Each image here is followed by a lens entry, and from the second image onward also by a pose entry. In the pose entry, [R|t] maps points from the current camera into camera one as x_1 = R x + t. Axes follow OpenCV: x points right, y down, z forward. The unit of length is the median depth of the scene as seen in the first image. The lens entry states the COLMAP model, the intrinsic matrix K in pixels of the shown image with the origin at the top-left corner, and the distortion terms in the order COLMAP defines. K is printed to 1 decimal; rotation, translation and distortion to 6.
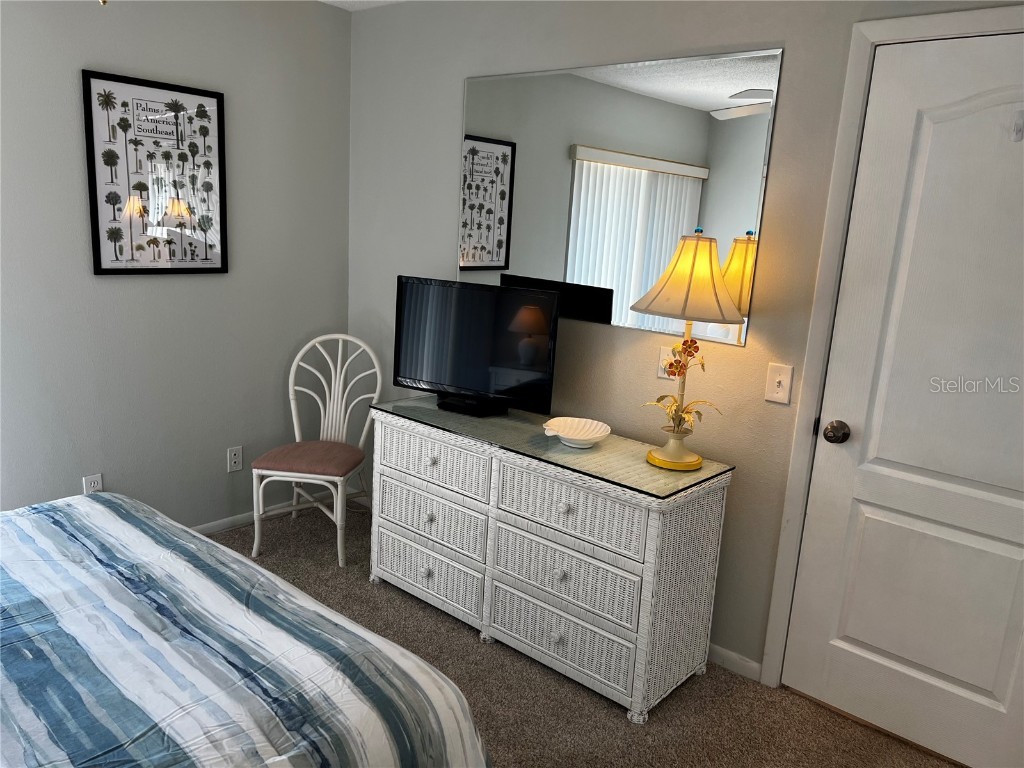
lens RADIAL K [[779.7, 0, 512.0], [0, 779.7, 384.0], [0, 0, 1]] dist [0.076187, -0.105884]
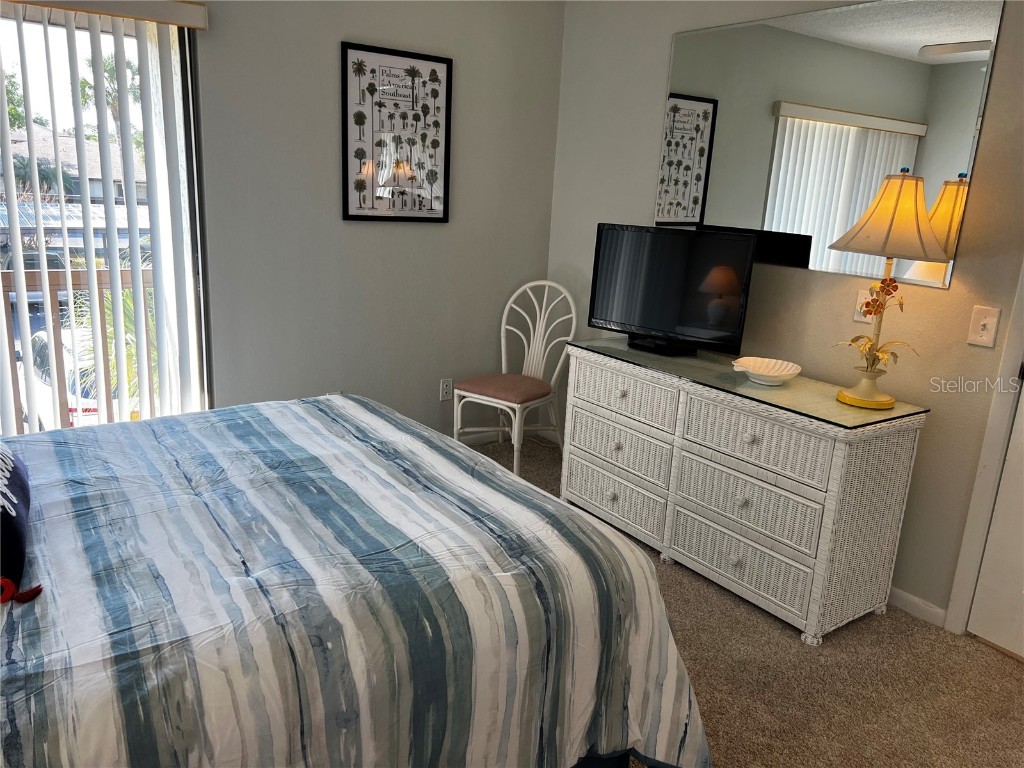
lens RADIAL K [[779.7, 0, 512.0], [0, 779.7, 384.0], [0, 0, 1]] dist [0.076187, -0.105884]
pose [[0.972750, 0.052109, -0.225924, -0.008326], [-0.045587, 0.998382, 0.033992, 0.062455], [0.227329, -0.022766, 0.973552, -0.098321]]
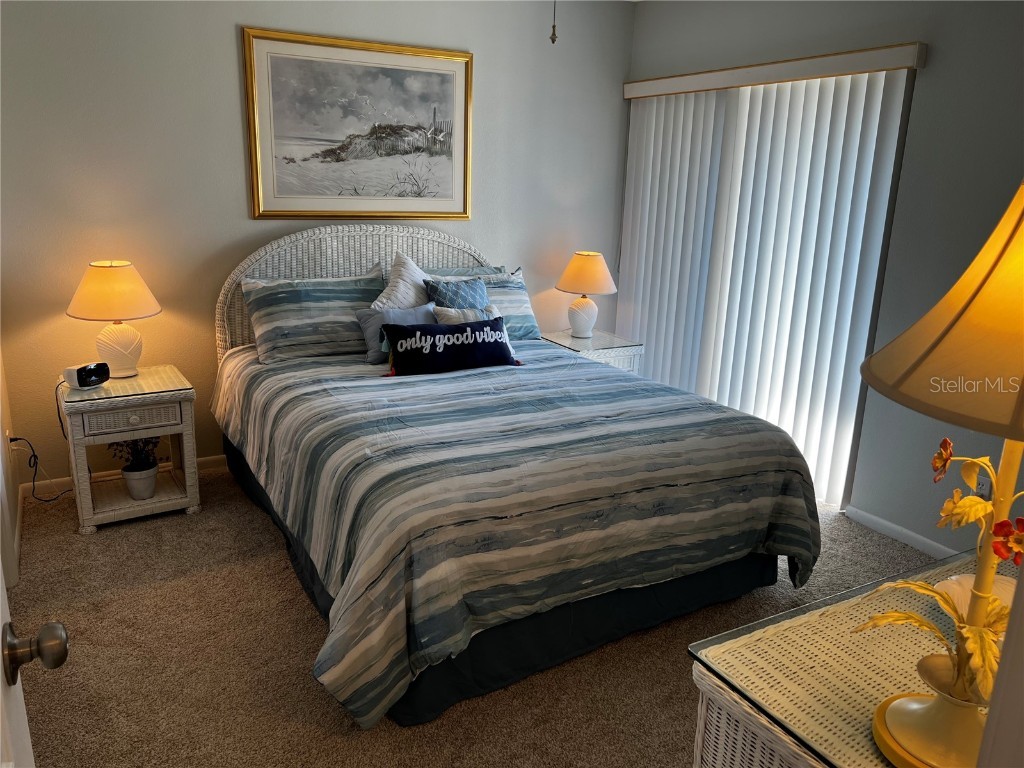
lens RADIAL K [[779.7, 0, 512.0], [0, 779.7, 384.0], [0, 0, 1]] dist [0.076187, -0.105884]
pose [[-0.337035, 0.179327, -0.924256, 0.619476], [-0.247475, 0.930298, 0.270743, -0.127676], [0.908385, 0.319980, -0.269164, 0.849476]]
